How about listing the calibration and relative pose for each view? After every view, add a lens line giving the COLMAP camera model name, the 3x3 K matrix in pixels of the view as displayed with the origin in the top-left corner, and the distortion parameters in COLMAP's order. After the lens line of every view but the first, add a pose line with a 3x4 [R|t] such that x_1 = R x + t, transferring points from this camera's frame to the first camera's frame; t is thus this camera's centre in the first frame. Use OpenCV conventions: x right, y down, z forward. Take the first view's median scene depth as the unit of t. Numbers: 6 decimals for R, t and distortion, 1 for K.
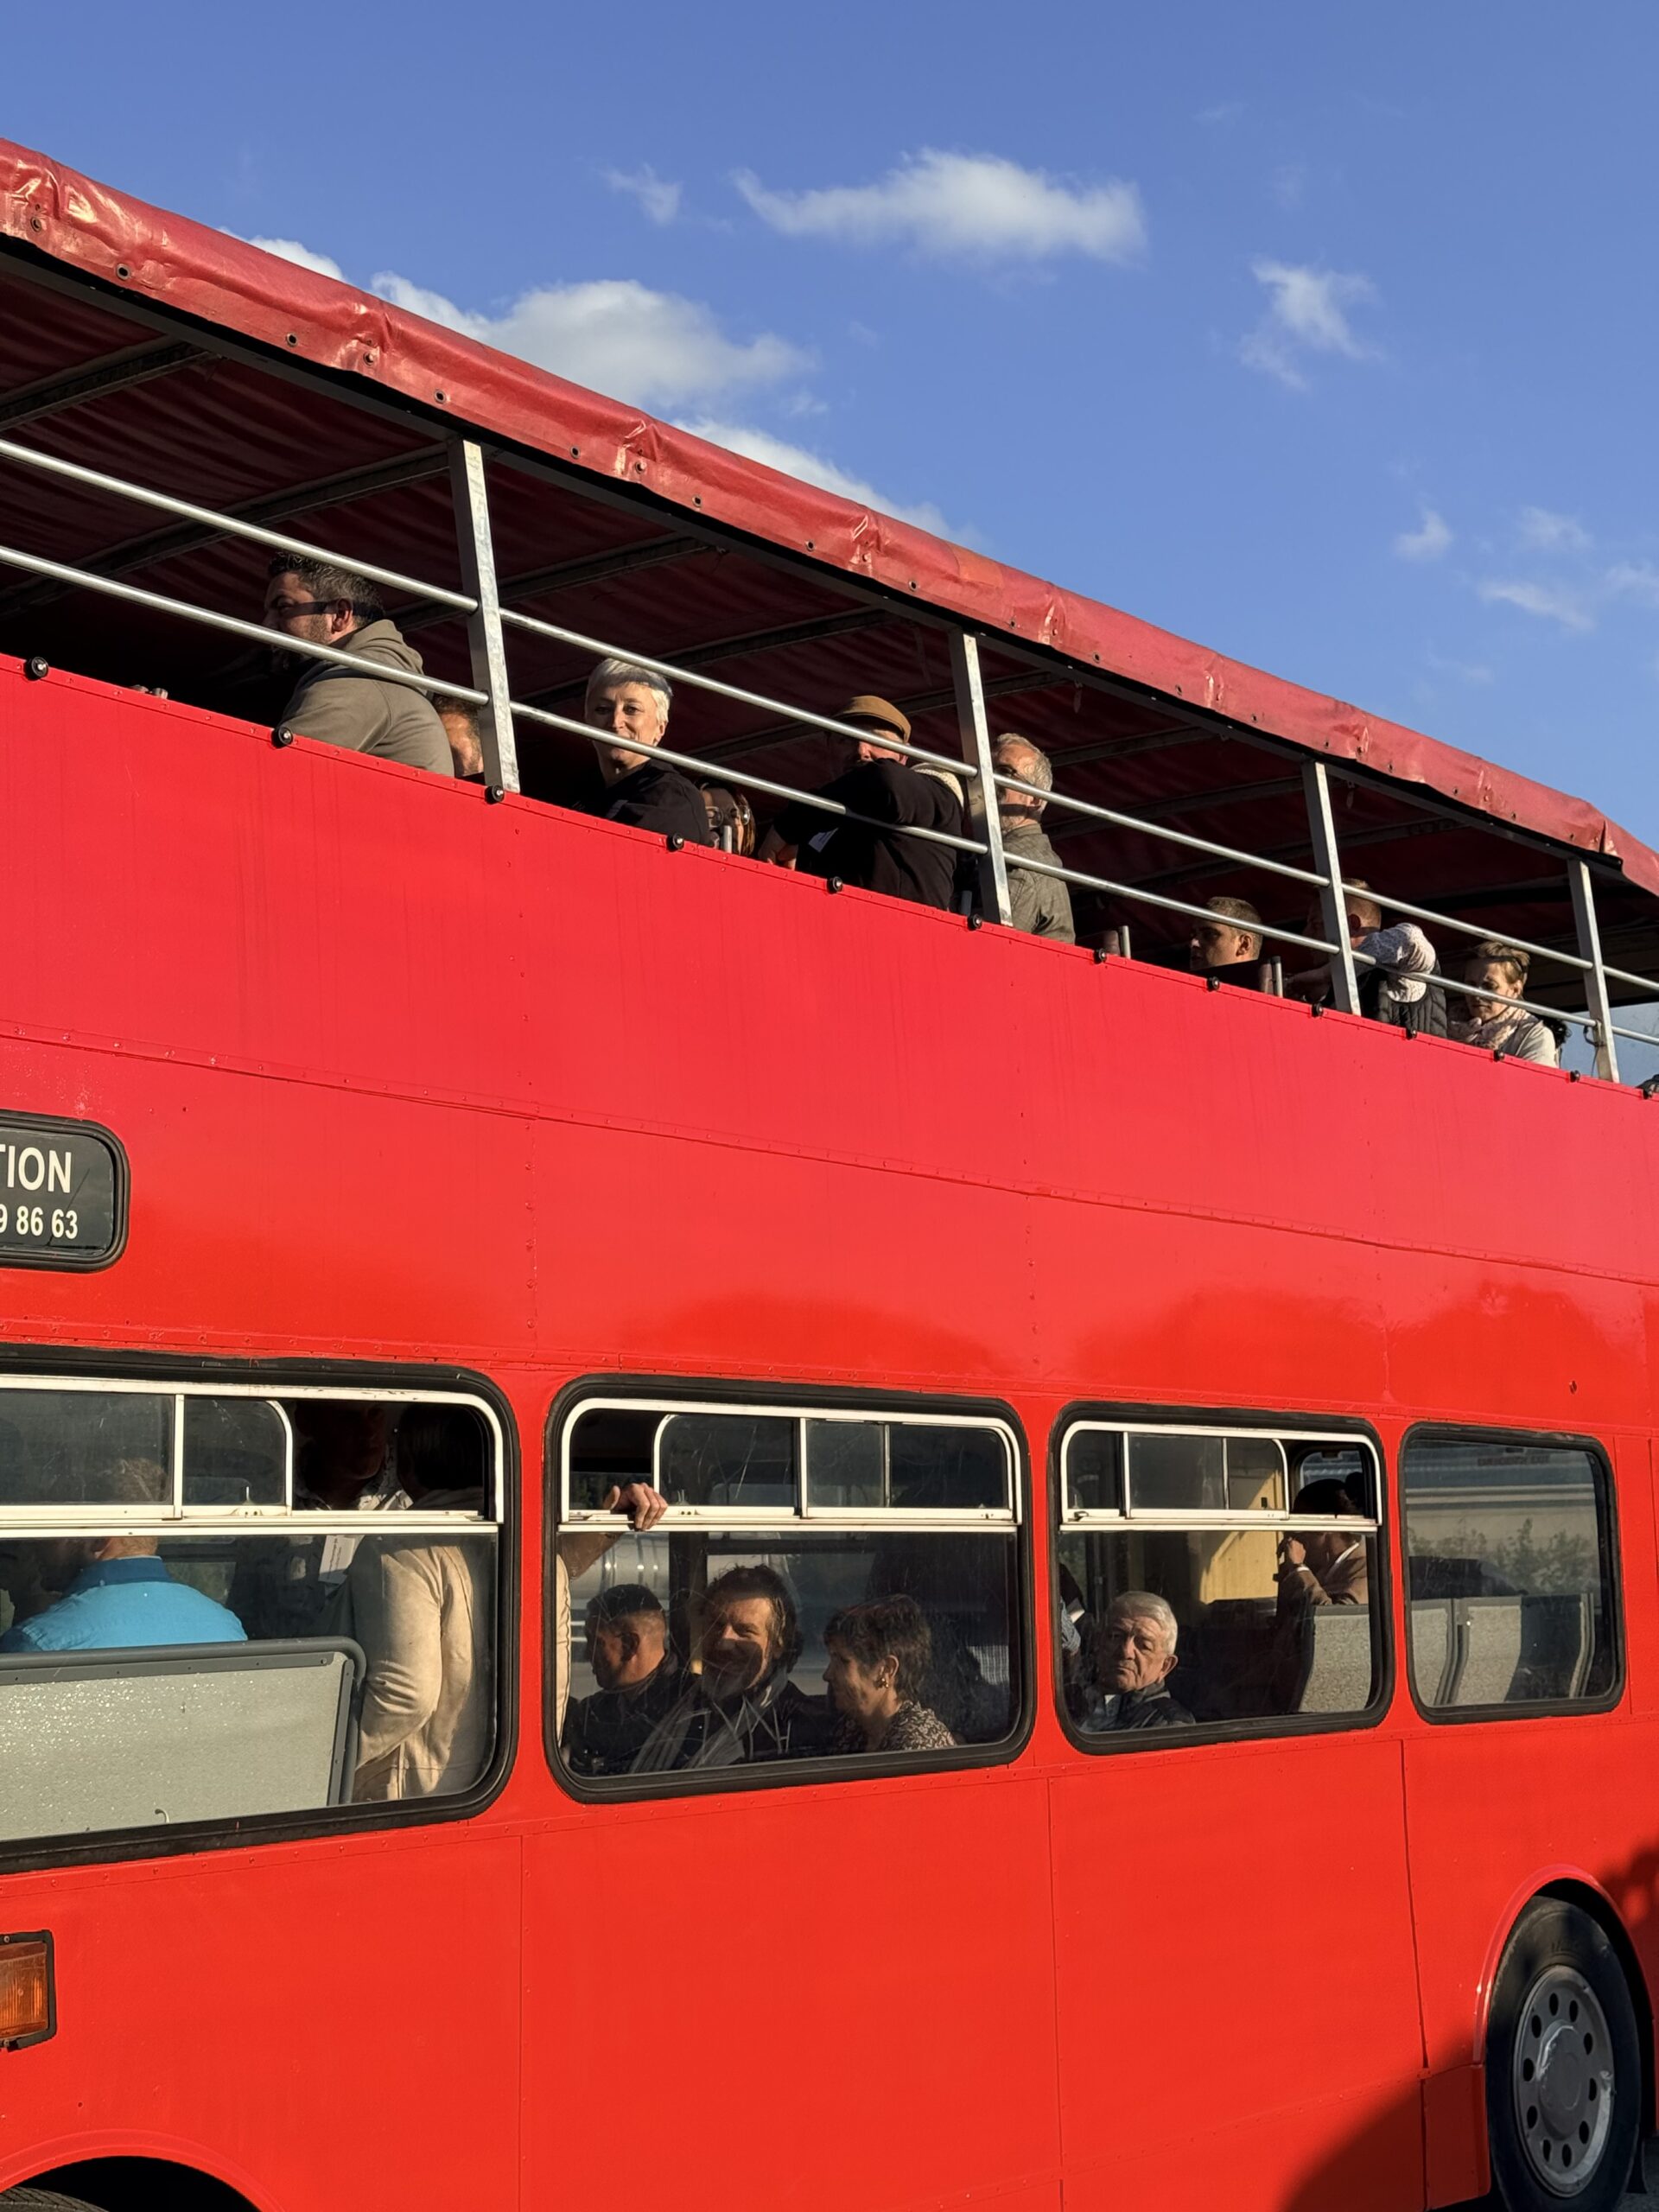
lens RADIAL K [[3225.2, 0, 829.5], [0, 3225.2, 1106.0], [0, 0, 1]] dist [0.131894, -0.071054]
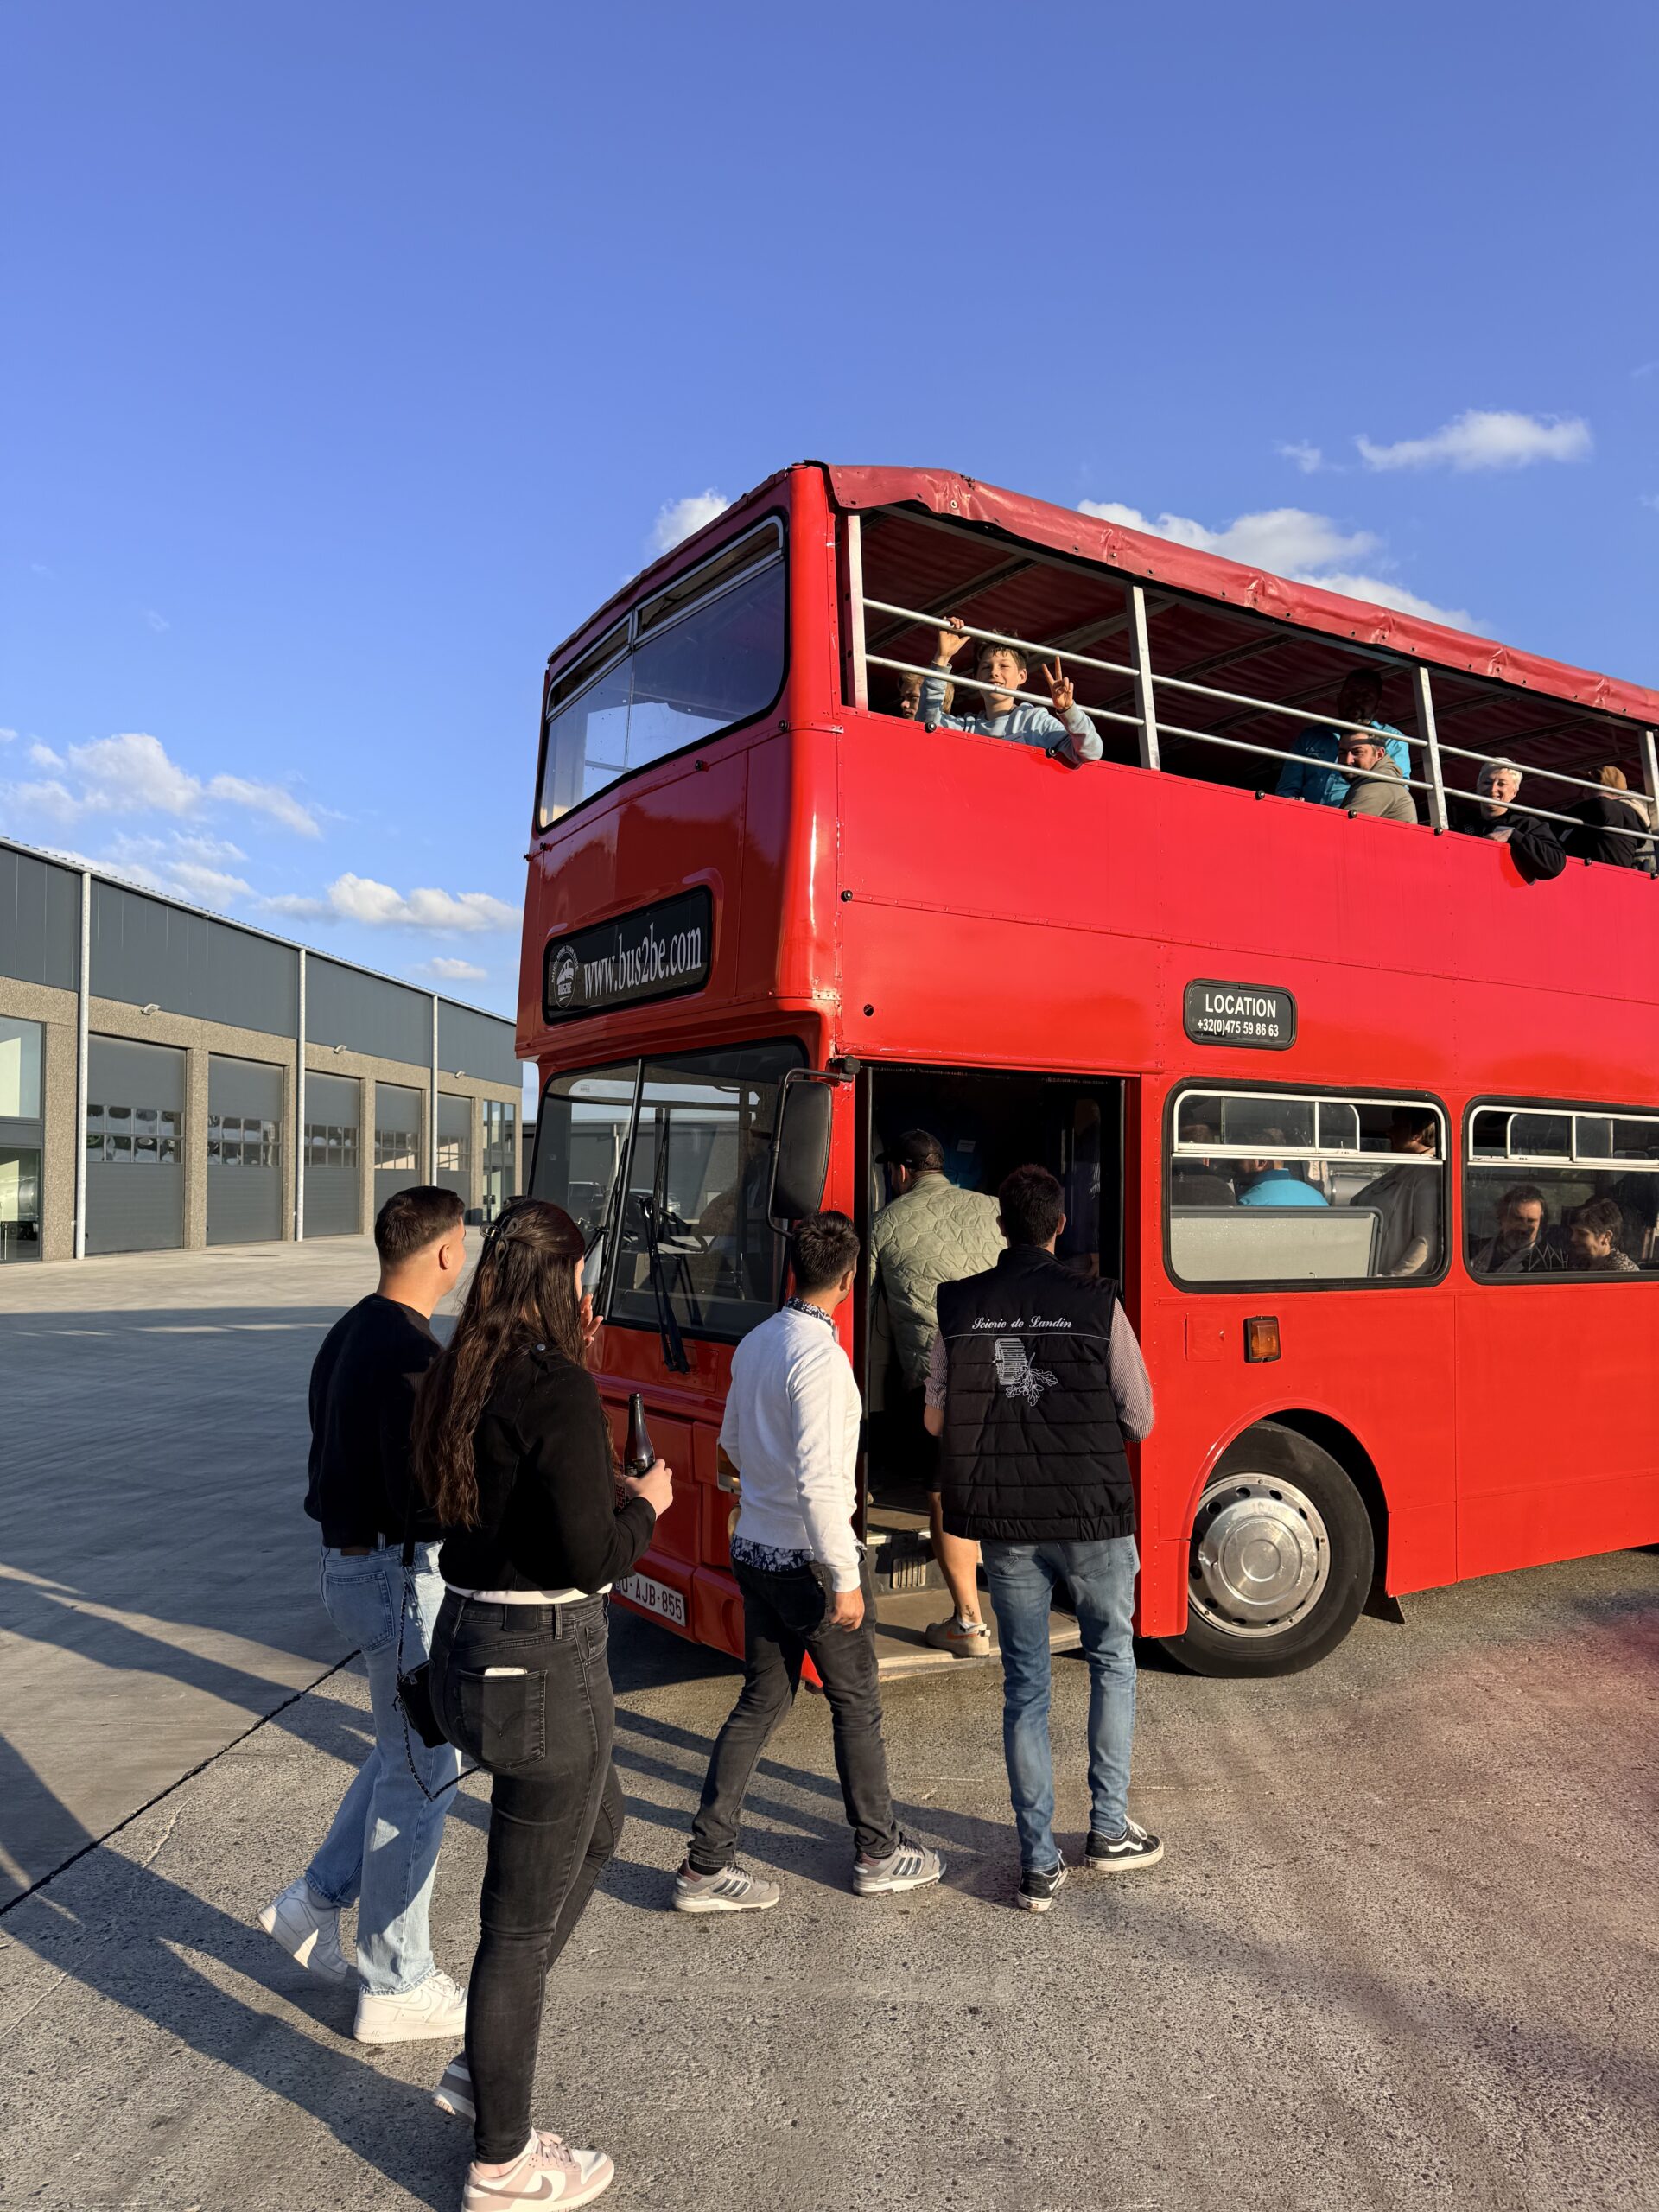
lens RADIAL K [[1587.9, 0, 794.5], [0, 1587.9, 1100.3], [0, 0, 1]] dist [0.077031, -0.088232]
pose [[0.935725, 0.014662, -0.352425, -0.103122], [0.018300, 0.995772, 0.090016, -0.017151], [0.352255, -0.090680, 0.931501, -0.155218]]
